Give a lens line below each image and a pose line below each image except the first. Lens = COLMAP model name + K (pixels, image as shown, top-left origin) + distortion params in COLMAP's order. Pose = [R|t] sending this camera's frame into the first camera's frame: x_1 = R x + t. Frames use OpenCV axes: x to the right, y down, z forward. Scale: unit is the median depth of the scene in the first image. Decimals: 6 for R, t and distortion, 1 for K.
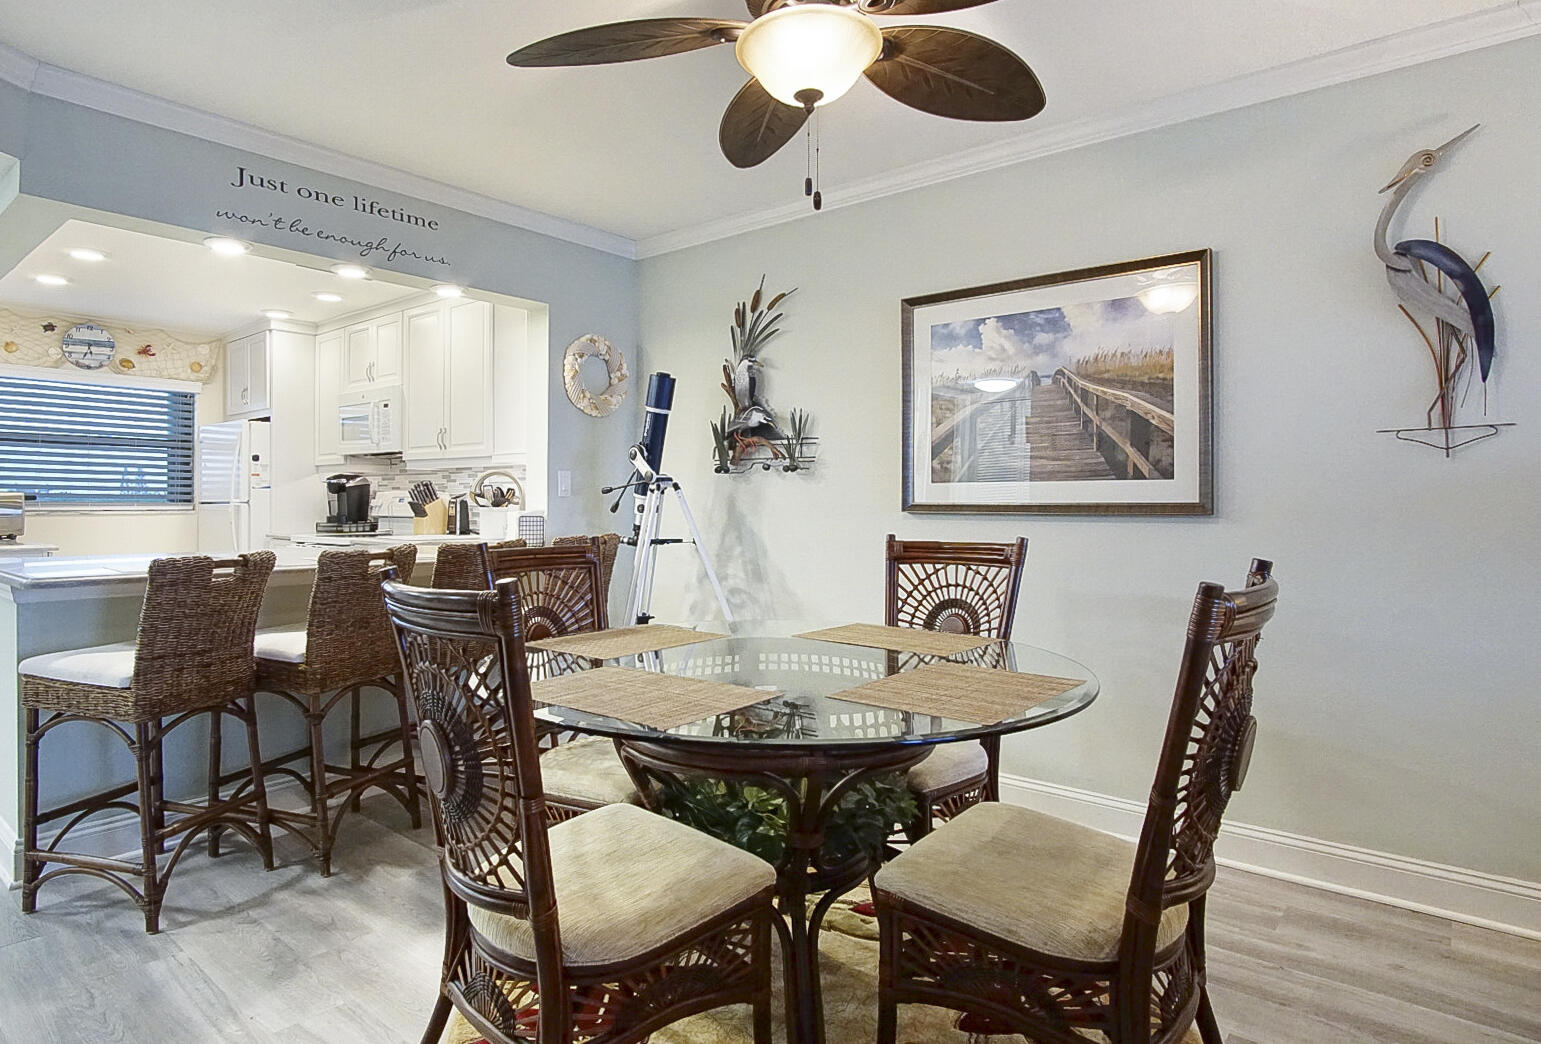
lens RADIAL K [[878.1, 0, 721.6], [0, 878.1, 503.1], [0, 0, 1]] dist [-0.028653, 0.005131]
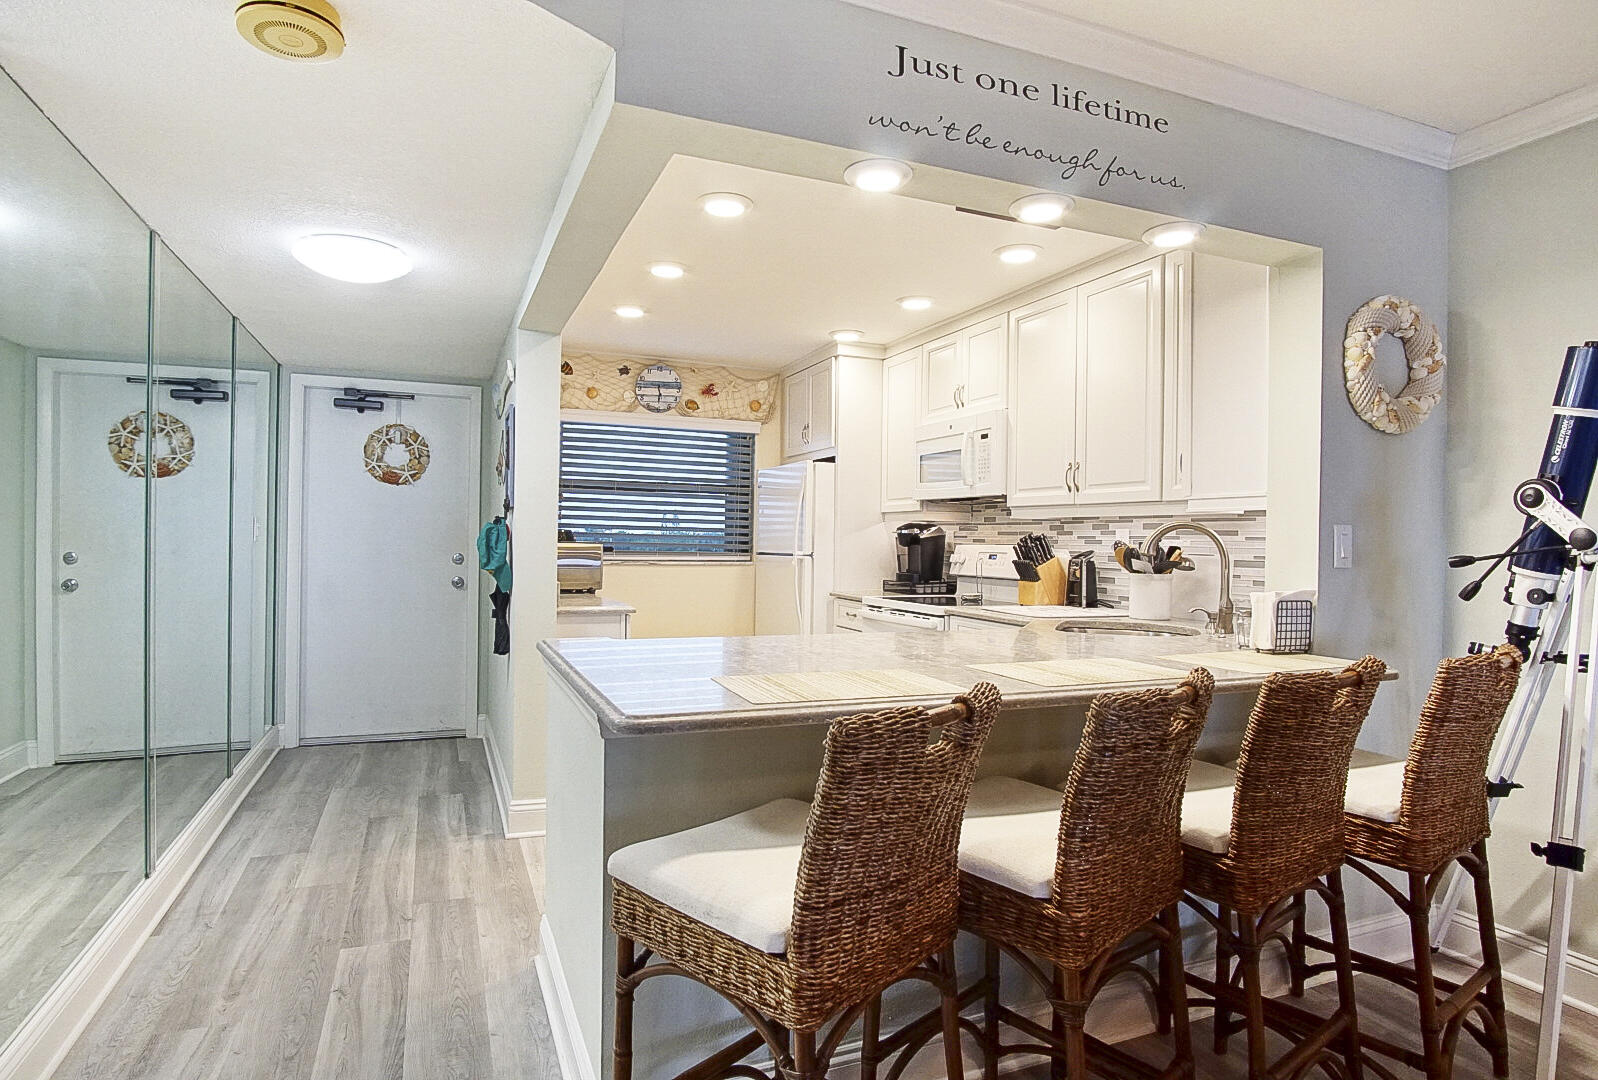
lens RADIAL K [[865.2, 0, 789.3], [0, 865.2, 542.4], [0, 0, 1]] dist [-0.013733, 0.000848]
pose [[0.896797, 0.011663, -0.442289, -0.208739], [-0.012305, 0.999923, 0.001417, -0.016953], [0.442271, 0.004171, 0.896872, 0.245638]]
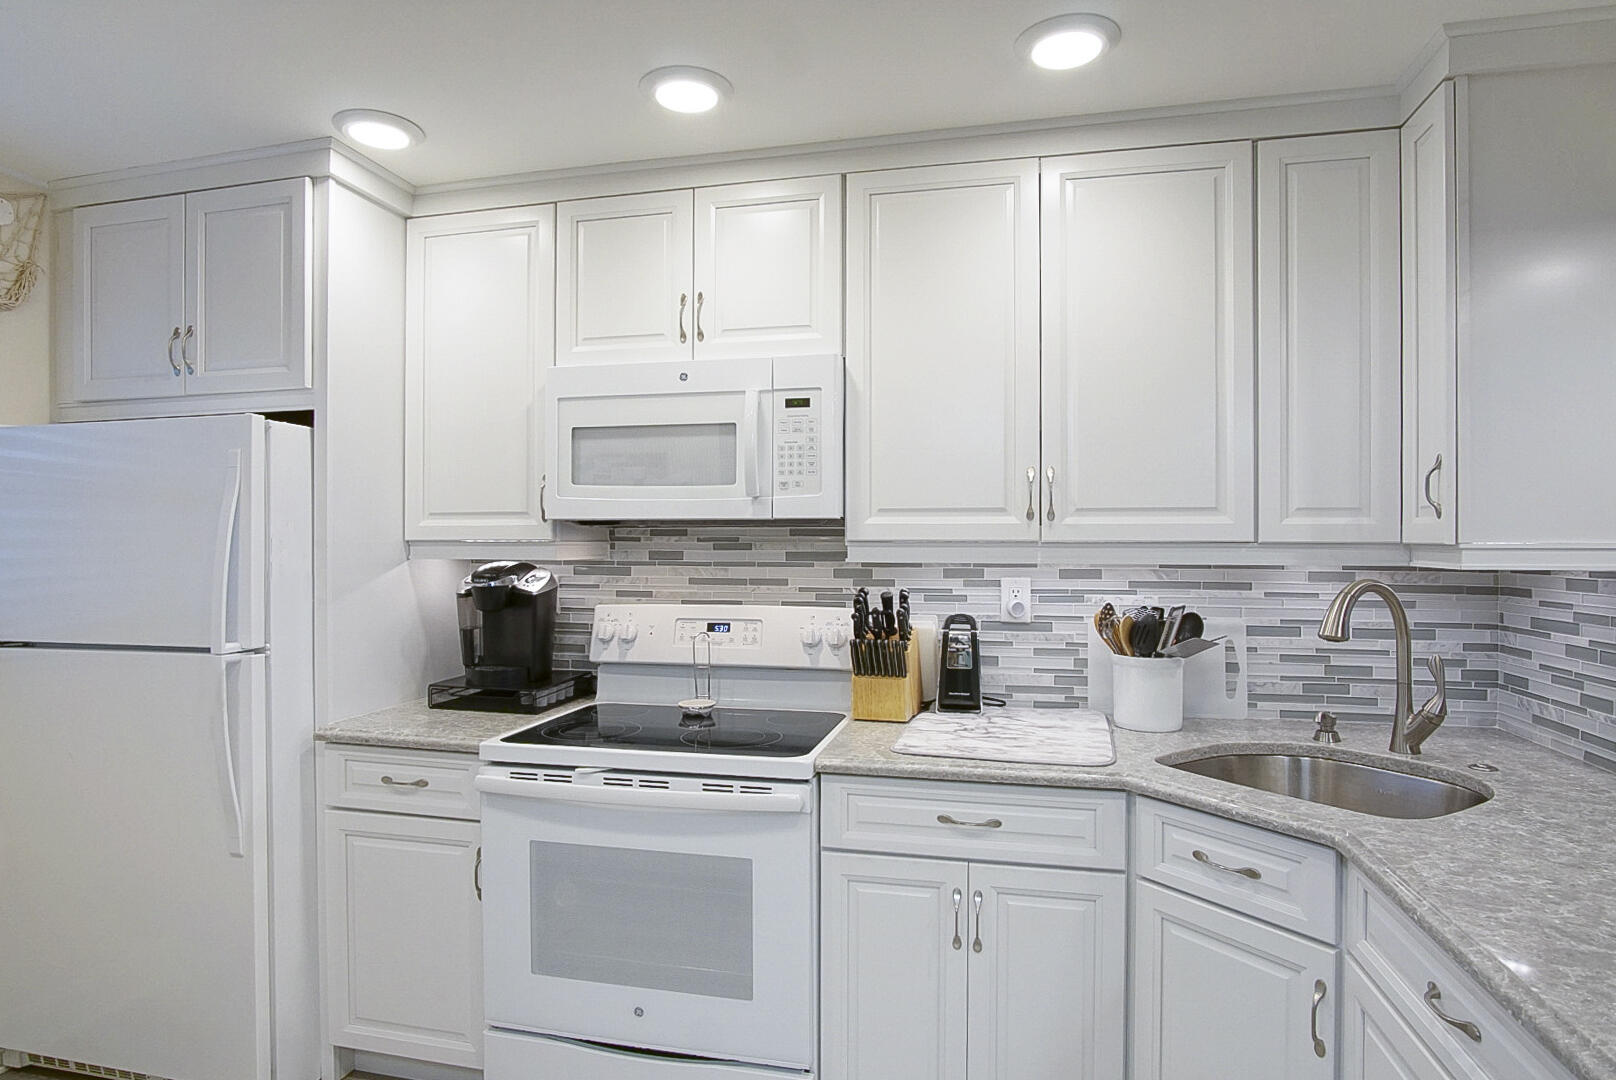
lens RADIAL K [[873.4, 0, 808.9], [0, 873.4, 542.4], [0, 0, 1]] dist [-0.025778, 0.000598]
pose [[0.875463, -0.002683, 0.483277, -0.601507], [0.005255, 0.999978, -0.003967, -0.048363], [-0.483256, 0.006013, 0.875459, 0.679615]]
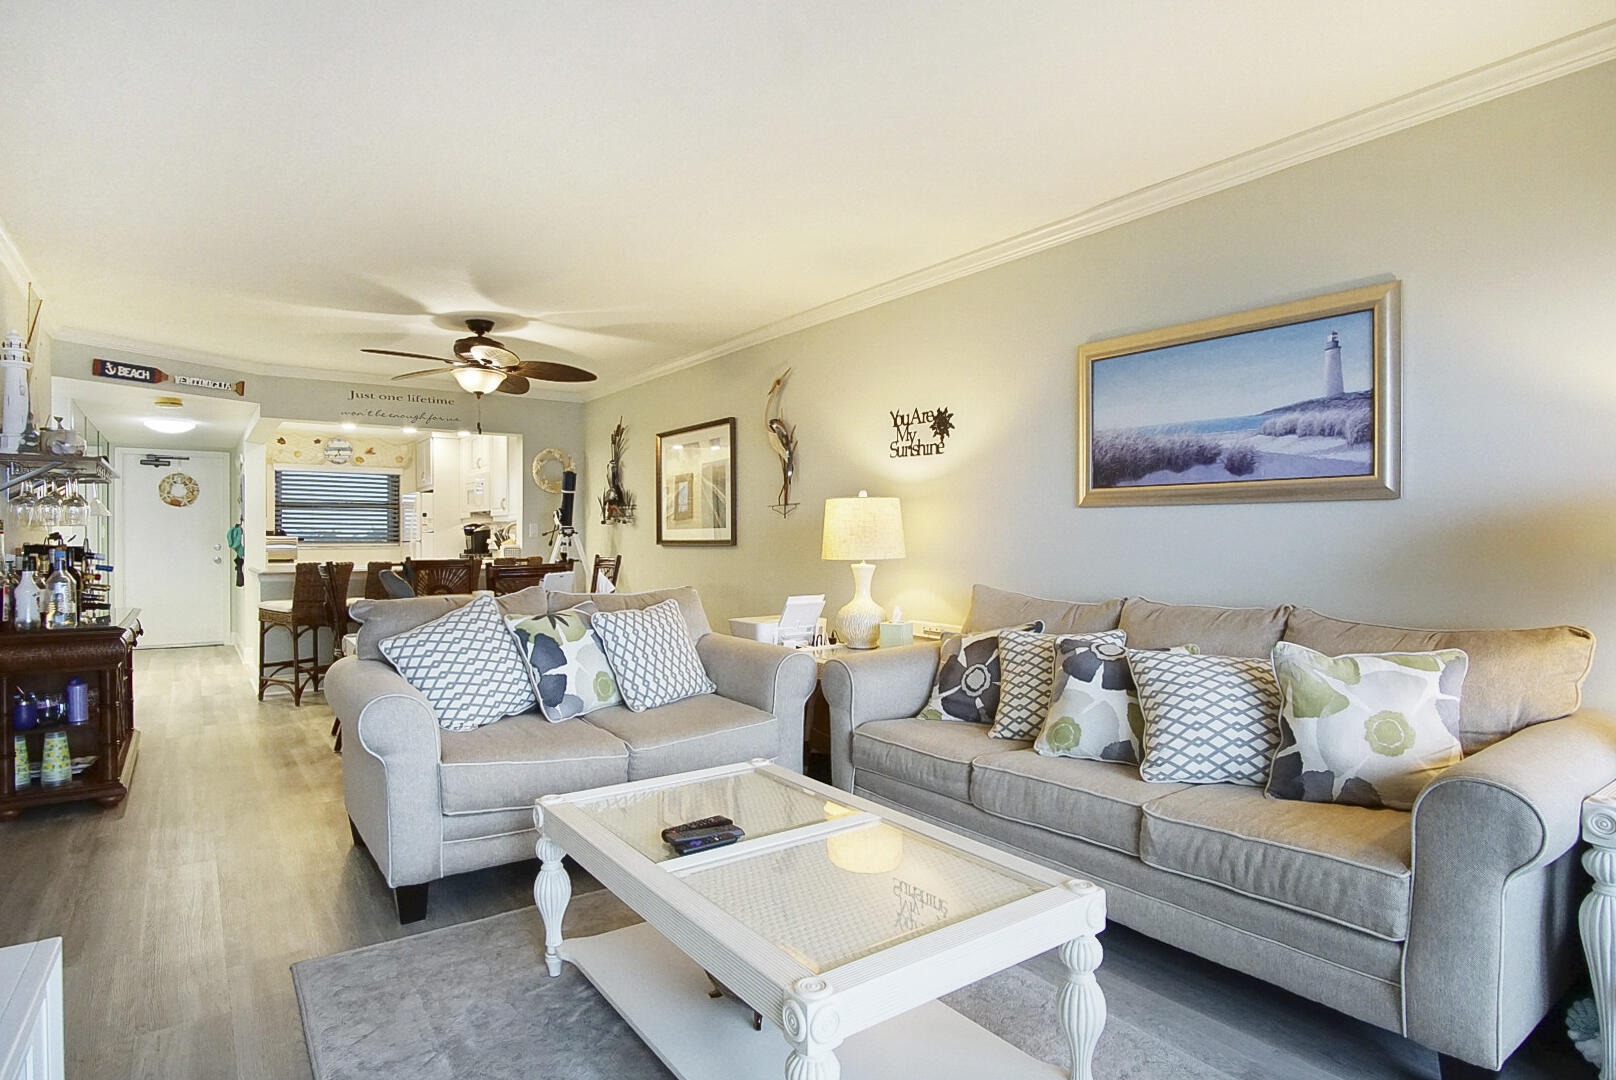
lens RADIAL K [[873.4, 0, 794.9], [0, 873.4, 545.0], [0, 0, 1]] dist [-0.025778, 0.000598]
pose [[0.972667, -0.004578, -0.232159, 0.636081], [0.006030, 0.999966, 0.005547, 0.001544], [0.232126, -0.006795, 0.972662, -0.537637]]
